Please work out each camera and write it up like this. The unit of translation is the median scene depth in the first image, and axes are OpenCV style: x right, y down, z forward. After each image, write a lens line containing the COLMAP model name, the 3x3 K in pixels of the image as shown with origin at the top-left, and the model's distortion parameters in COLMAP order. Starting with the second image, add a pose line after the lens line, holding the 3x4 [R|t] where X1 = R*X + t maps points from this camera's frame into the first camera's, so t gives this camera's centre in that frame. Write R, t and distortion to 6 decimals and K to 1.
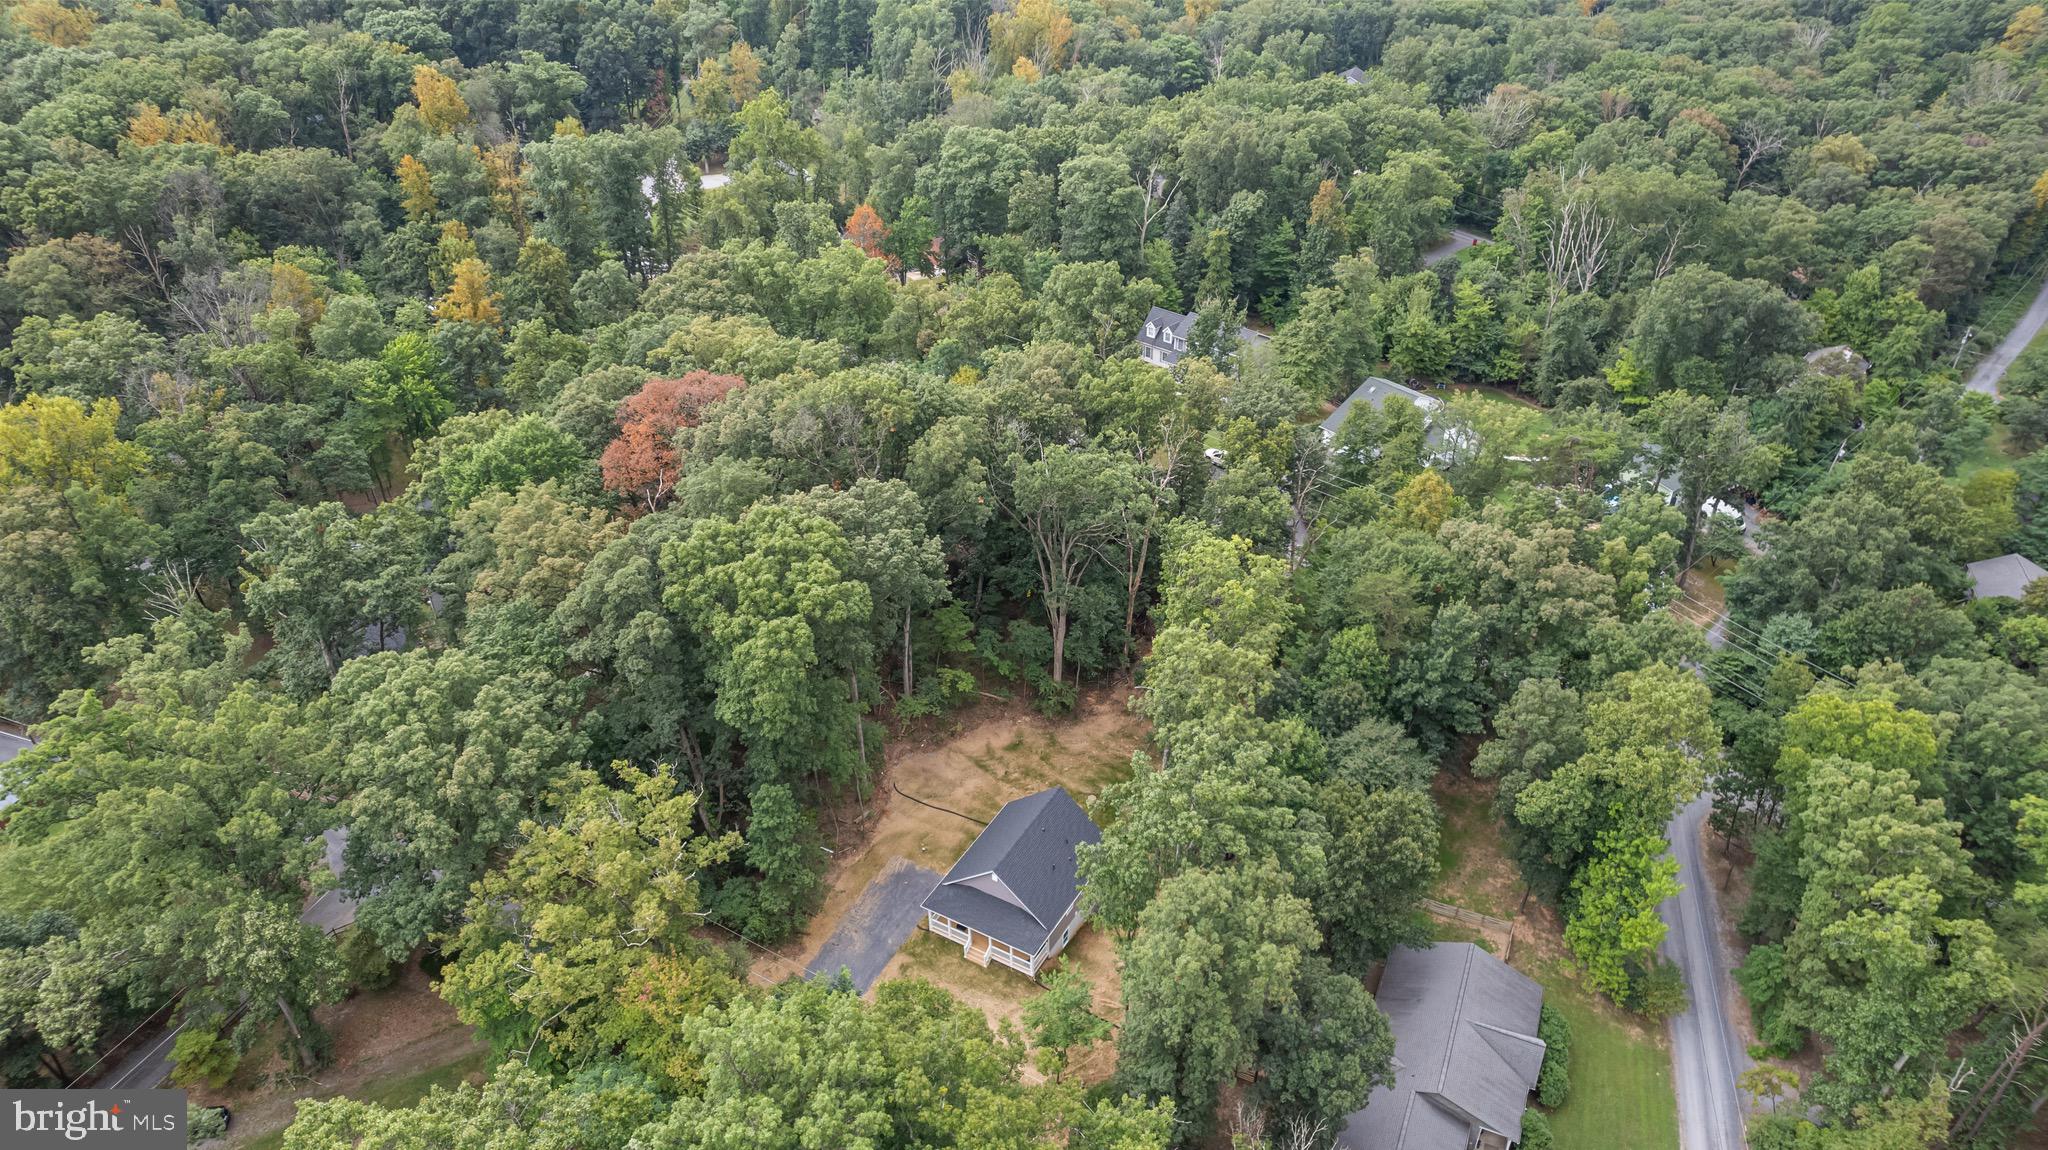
lens RADIAL K [[1338.4, 0, 1035.6], [0, 1338.4, 548.0], [0, 0, 1]] dist [-0.003812, 0.000058]
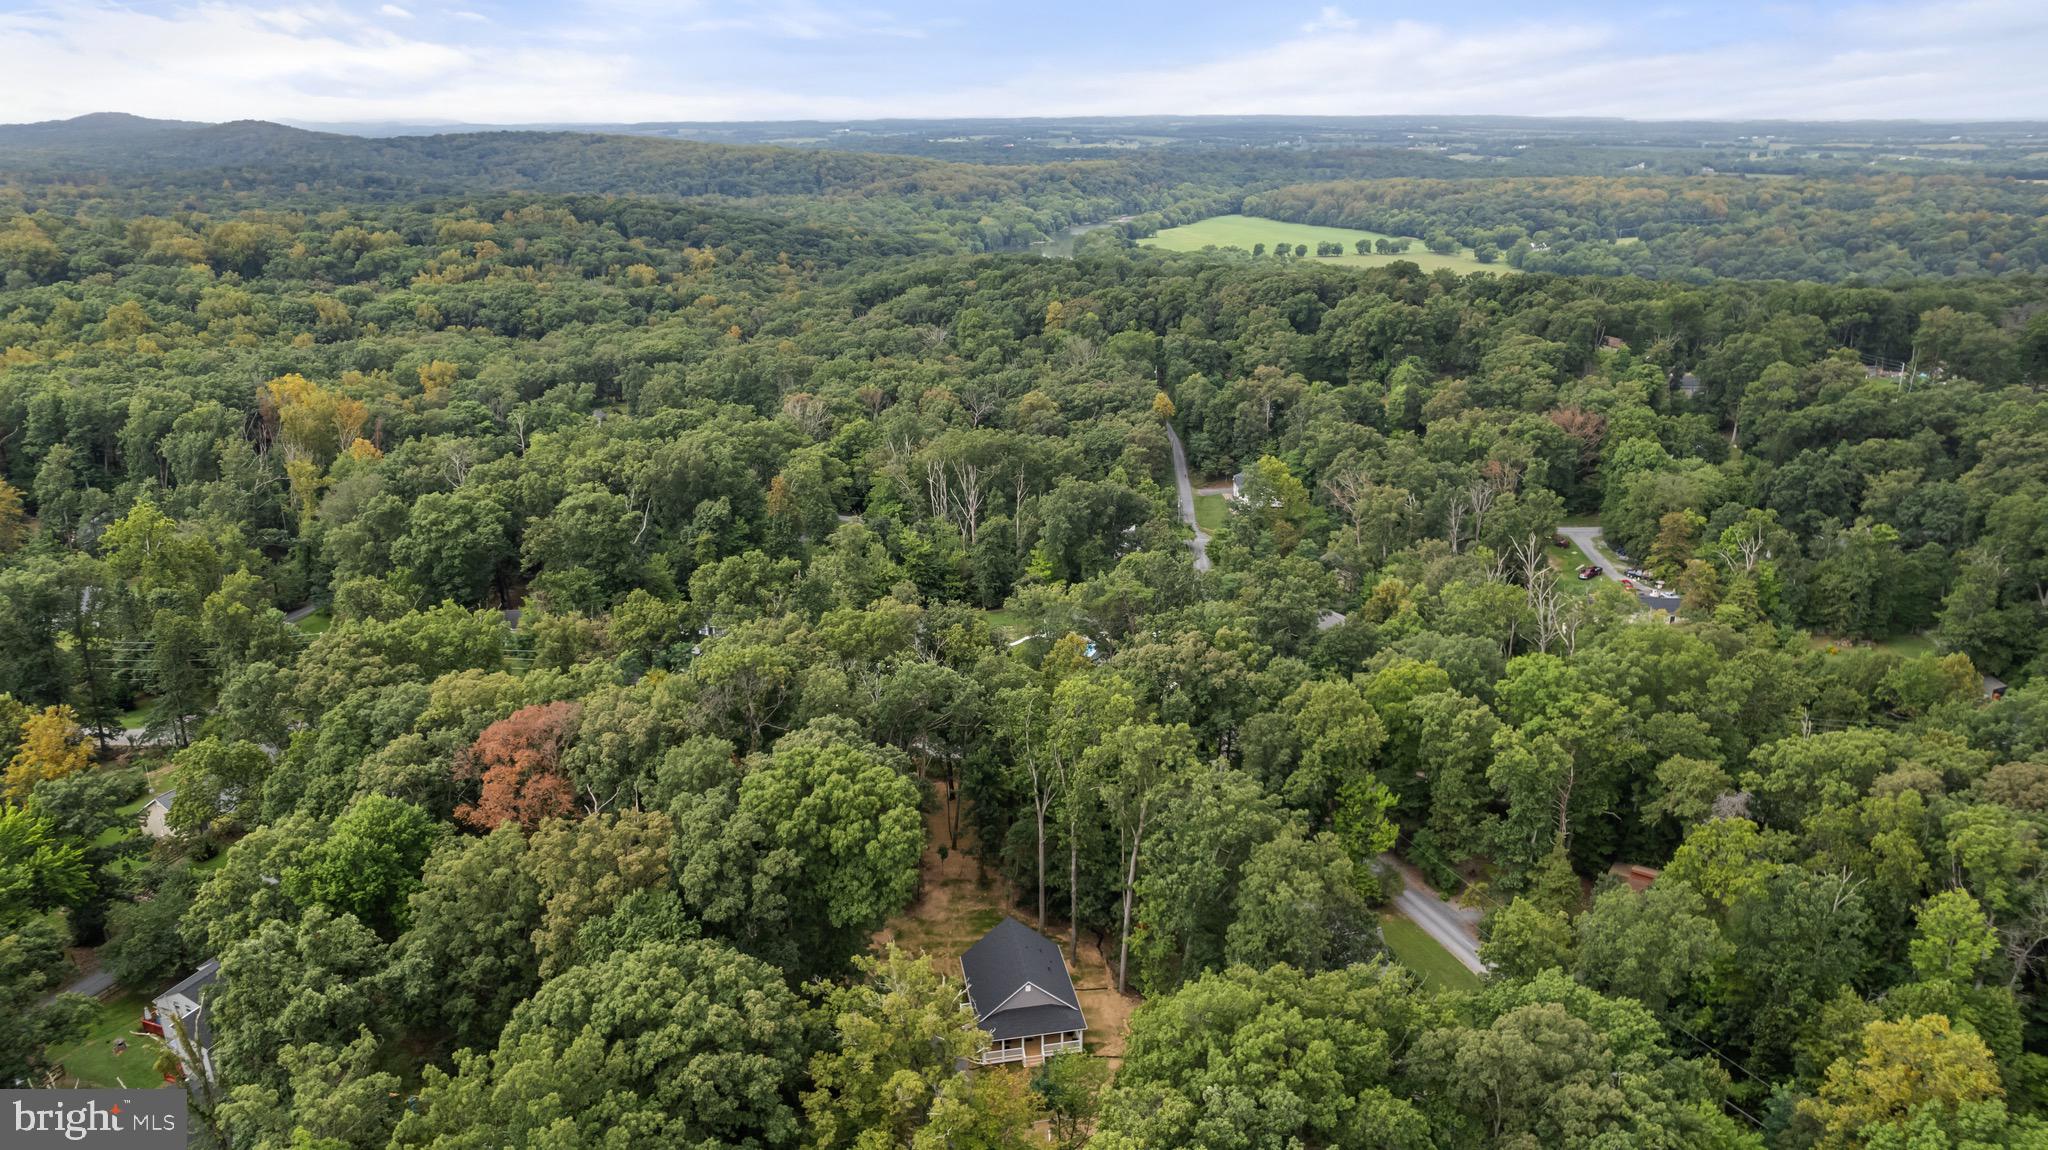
lens RADIAL K [[1338.4, 0, 1035.6], [0, 1338.4, 548.0], [0, 0, 1]] dist [-0.003812, 0.000058]
pose [[0.755255, -0.201386, 0.623725, -0.379220], [0.348387, 0.929408, -0.121771, 0.011694], [-0.555172, 0.309265, 0.772100, -0.042433]]
